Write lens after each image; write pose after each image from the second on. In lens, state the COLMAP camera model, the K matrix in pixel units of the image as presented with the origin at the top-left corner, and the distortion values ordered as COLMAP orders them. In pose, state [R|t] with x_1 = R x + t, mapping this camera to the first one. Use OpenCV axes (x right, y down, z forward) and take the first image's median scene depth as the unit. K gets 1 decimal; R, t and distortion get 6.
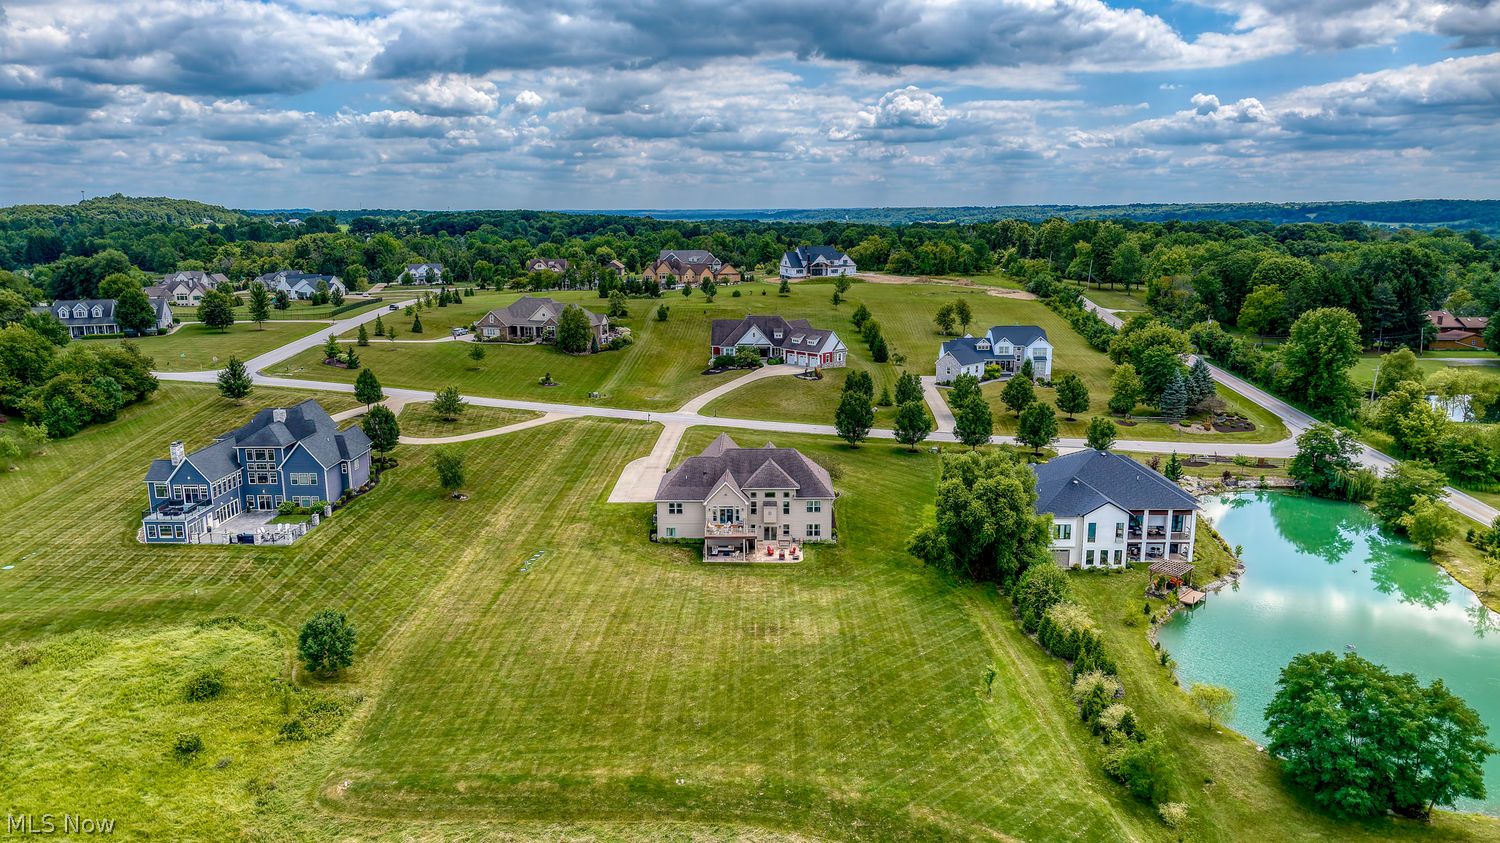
lens RADIAL K [[1076.8, 0, 749.9], [0, 1076.8, 421.5], [0, 0, 1]] dist [-0.002993, -0.005774]
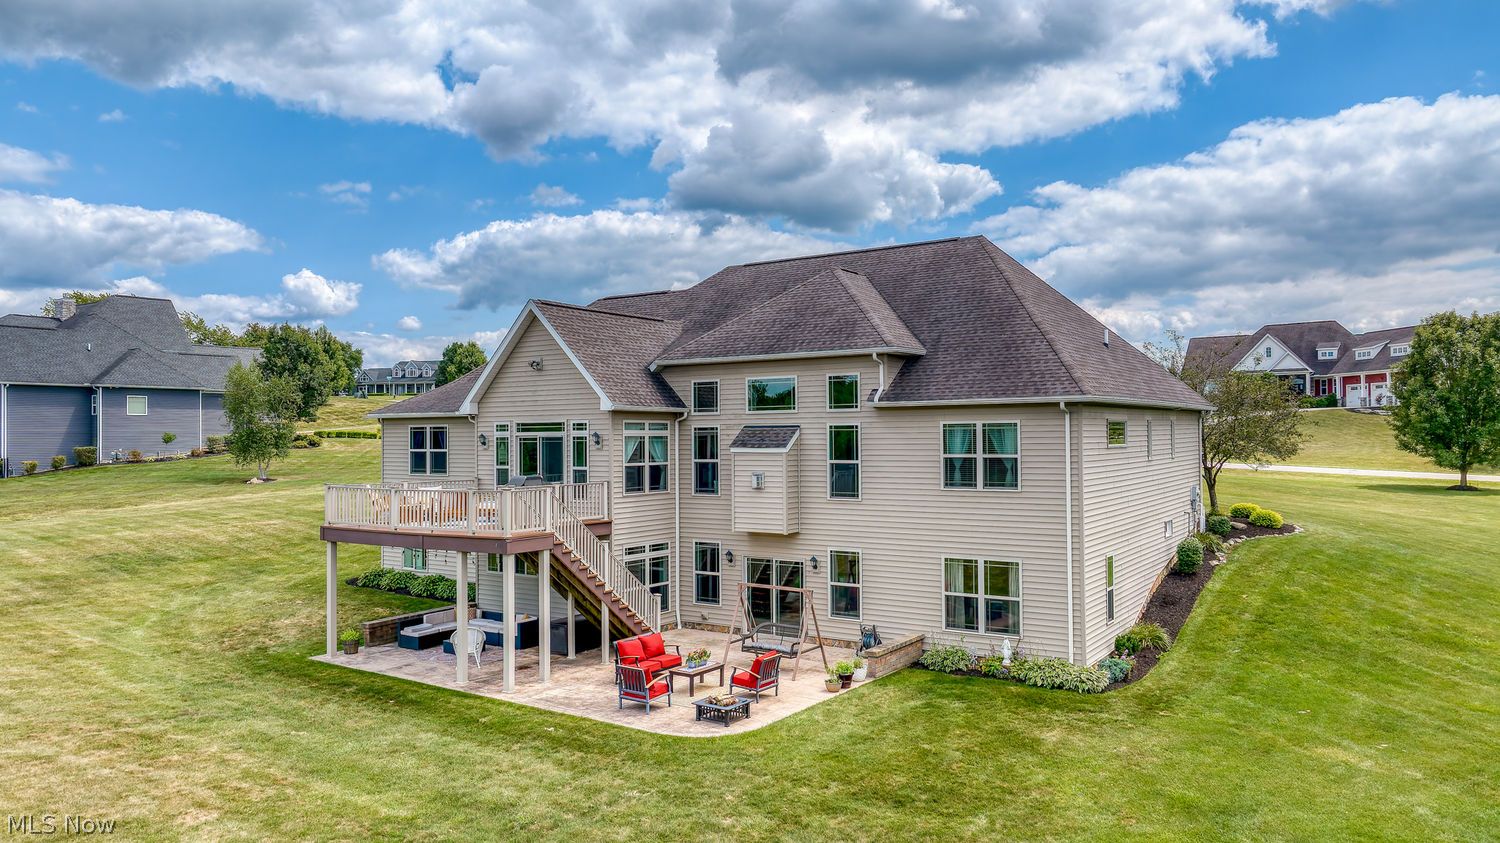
lens RADIAL K [[1076.8, 0, 749.2], [0, 1076.8, 423.0], [0, 0, 1]] dist [-0.002993, -0.005774]
pose [[0.836100, -0.006620, -0.548537, 0.124519], [-0.112307, 0.976683, -0.182968, 0.110219], [0.536958, 0.214584, 0.815861, 0.832600]]
